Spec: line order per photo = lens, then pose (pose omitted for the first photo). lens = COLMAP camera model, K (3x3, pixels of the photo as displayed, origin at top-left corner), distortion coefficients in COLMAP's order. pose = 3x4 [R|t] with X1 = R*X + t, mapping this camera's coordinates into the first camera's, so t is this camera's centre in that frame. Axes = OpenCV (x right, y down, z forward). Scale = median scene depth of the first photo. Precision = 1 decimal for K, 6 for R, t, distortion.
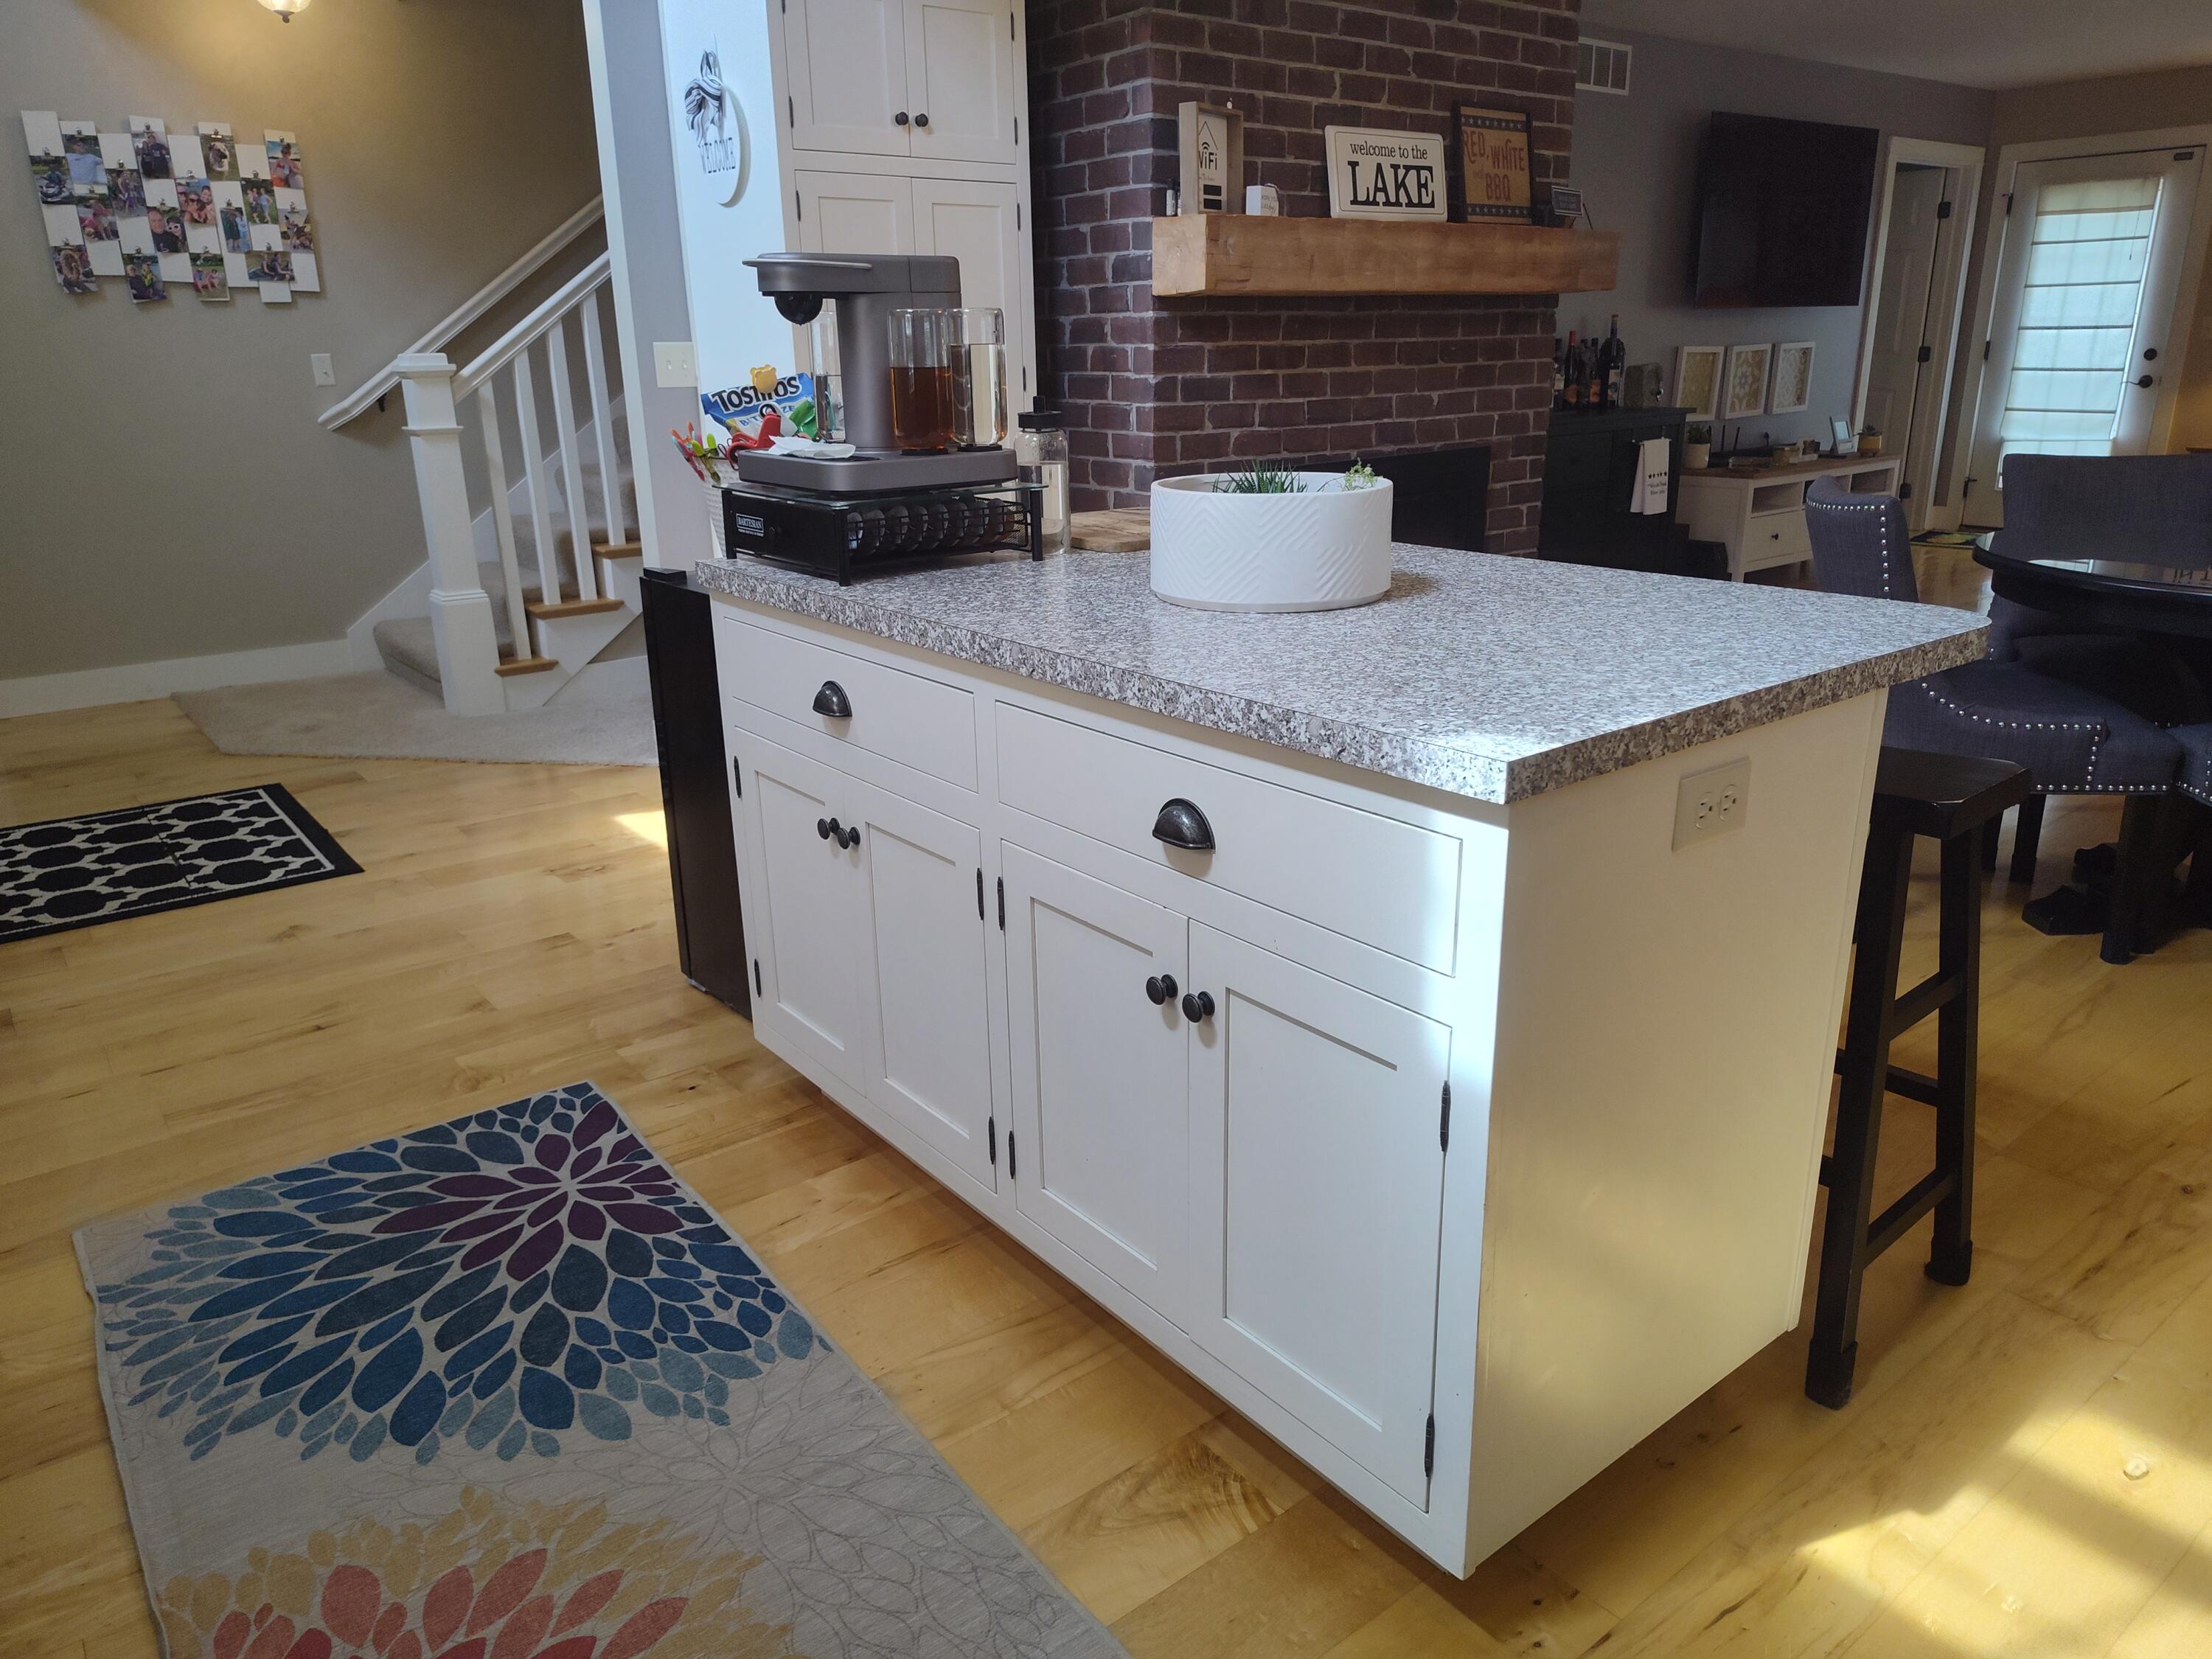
lens RADIAL K [[1496.3, 0, 1105.2], [0, 1496.3, 834.7], [0, 0, 1]] dist [0.078588, -0.113735]
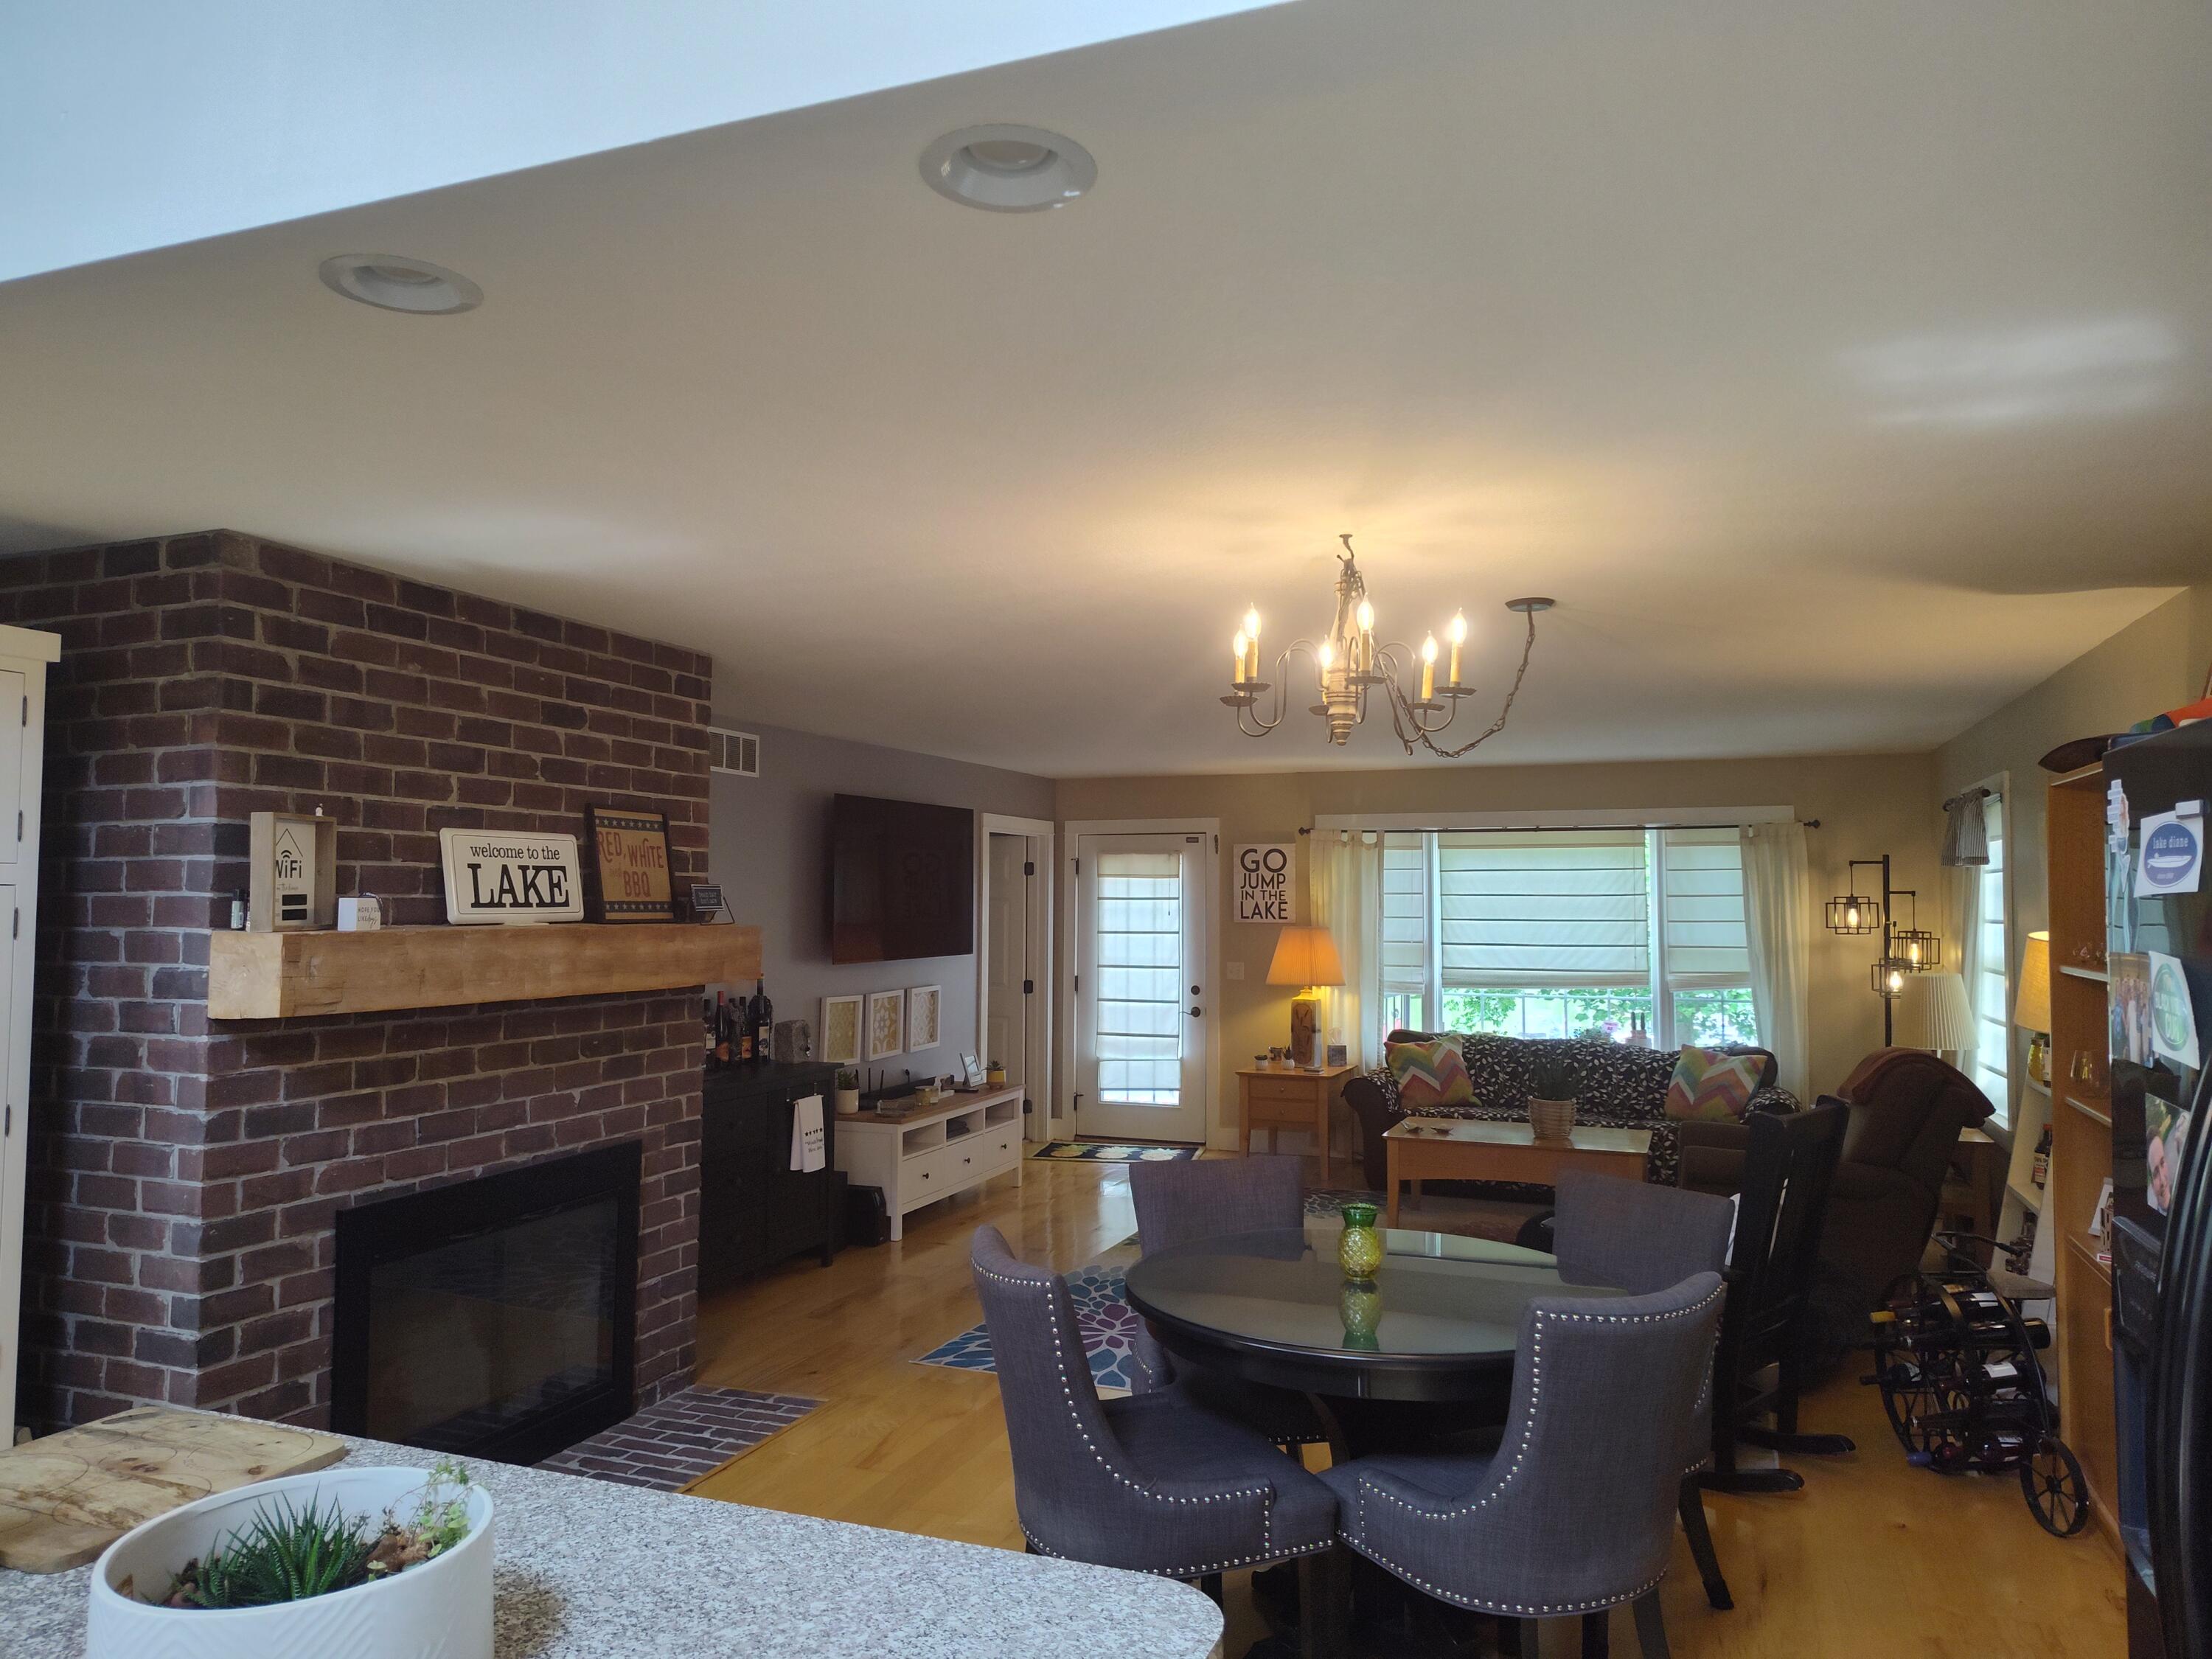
lens RADIAL K [[1500.0, 0, 1106.0], [0, 1500.0, 829.5], [0, 0, 1]] dist [0.091801, -0.123358]
pose [[0.858871, 0.046919, 0.510039, 0.020870], [0.141141, 0.935561, -0.323735, -0.106952], [-0.492362, 0.350034, 0.796904, 0.063660]]
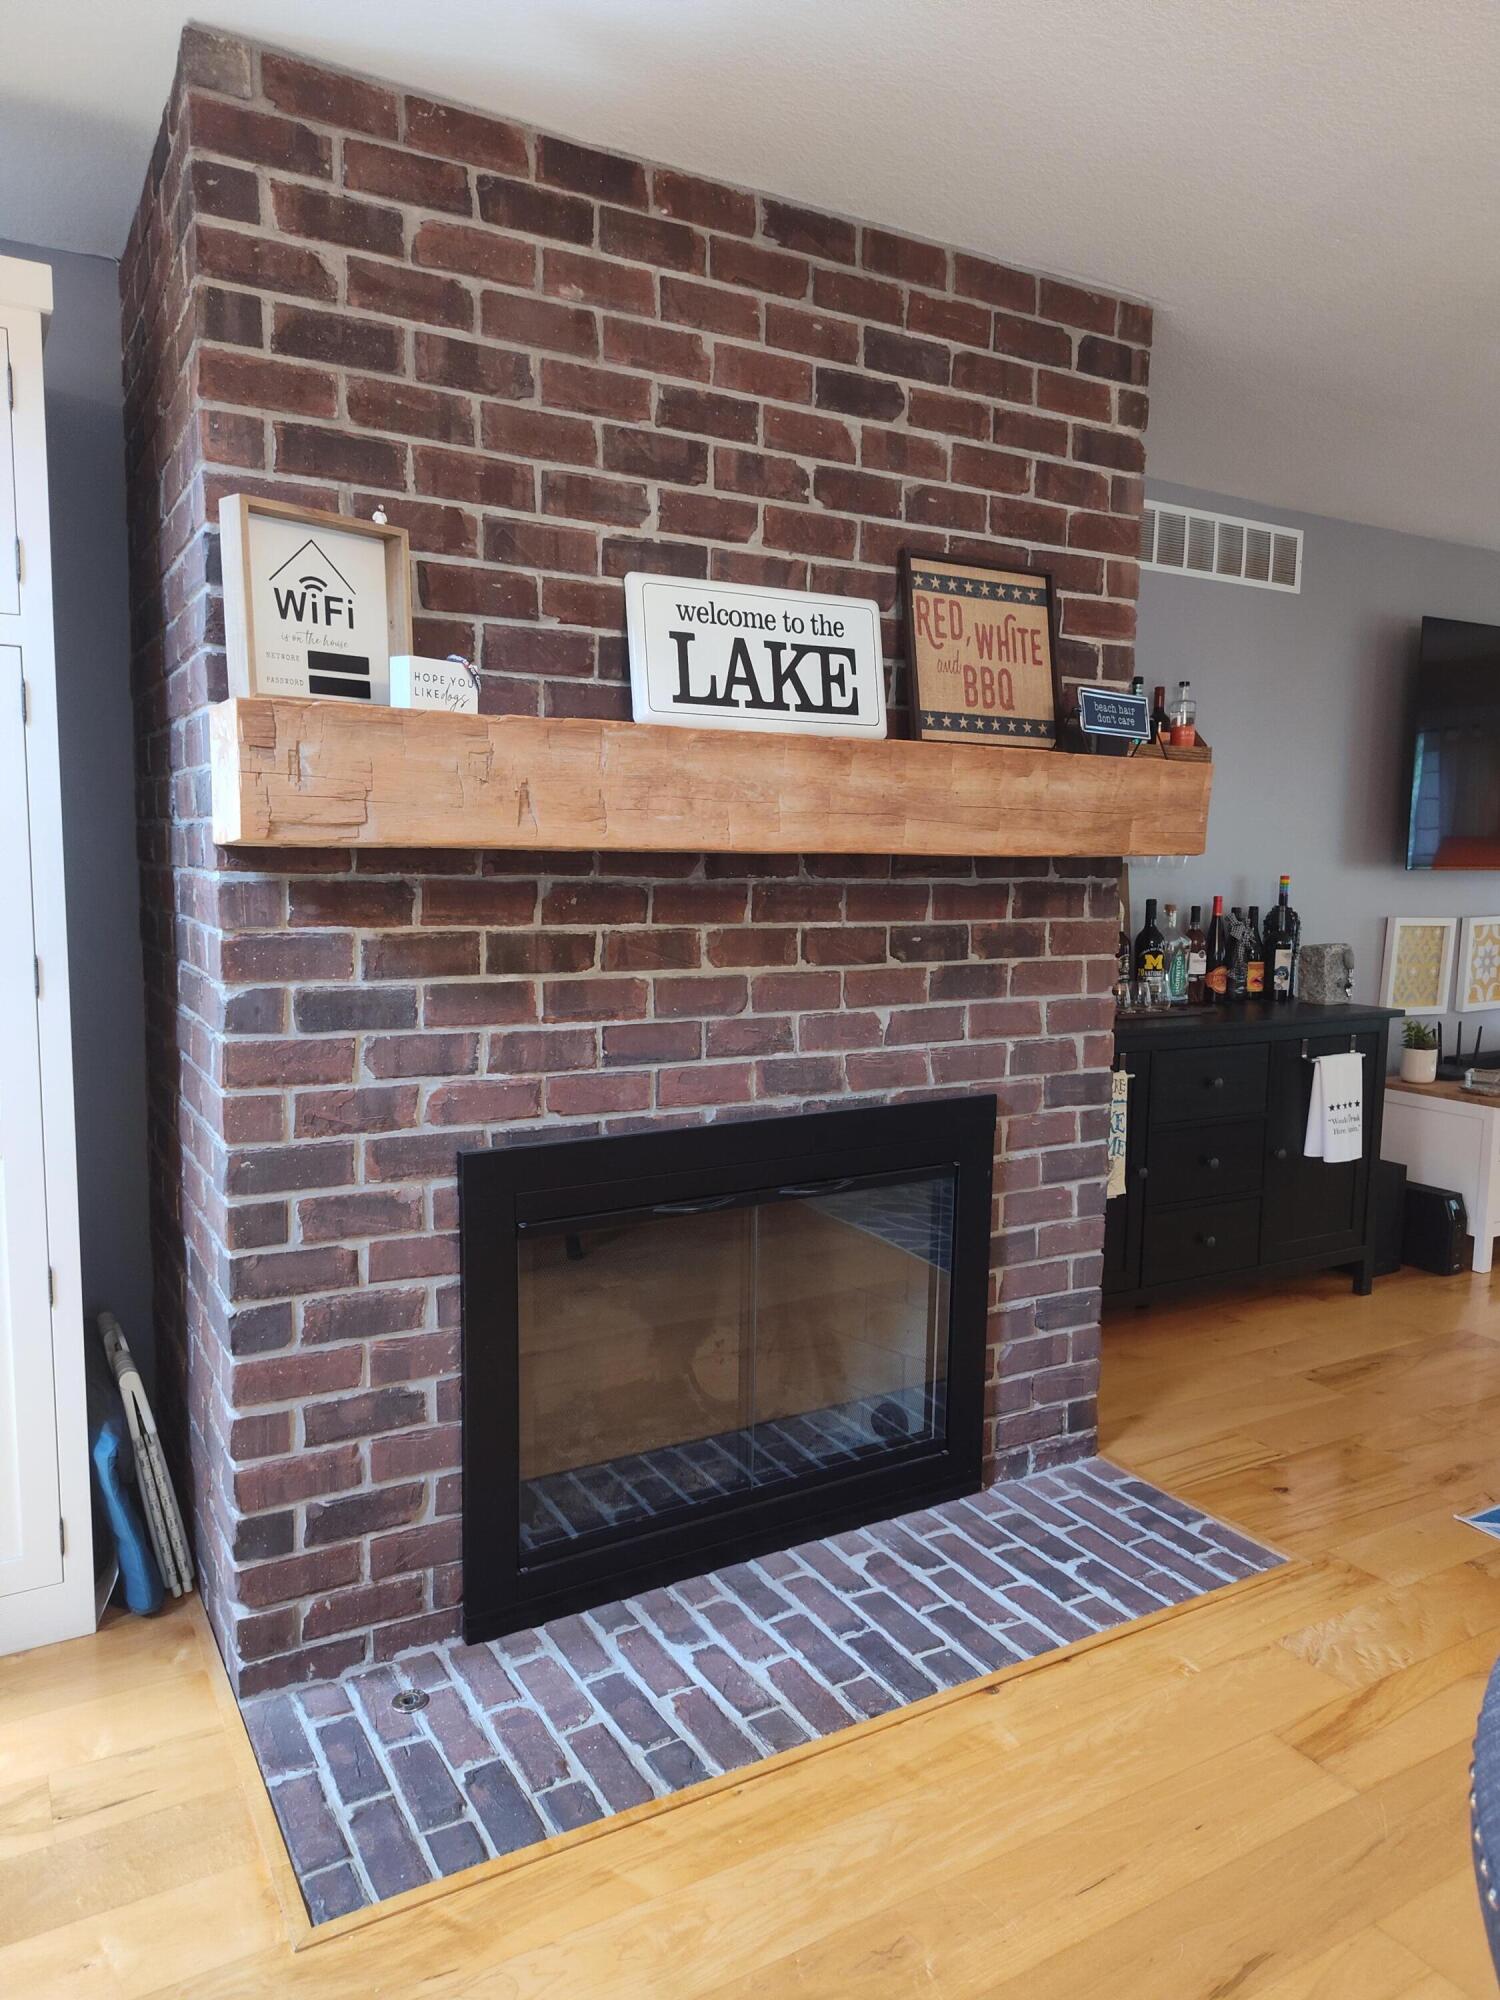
lens RADIAL K [[1352.9, 0, 752.4], [0, 1352.9, 1001.3], [0, 0, 1]] dist [0.078588, -0.113735]
pose [[0.990098, 0.048976, -0.131560, 0.256788], [-0.074617, 0.977420, -0.197692, -0.202334], [0.118908, 0.205551, 0.971396, 0.516277]]
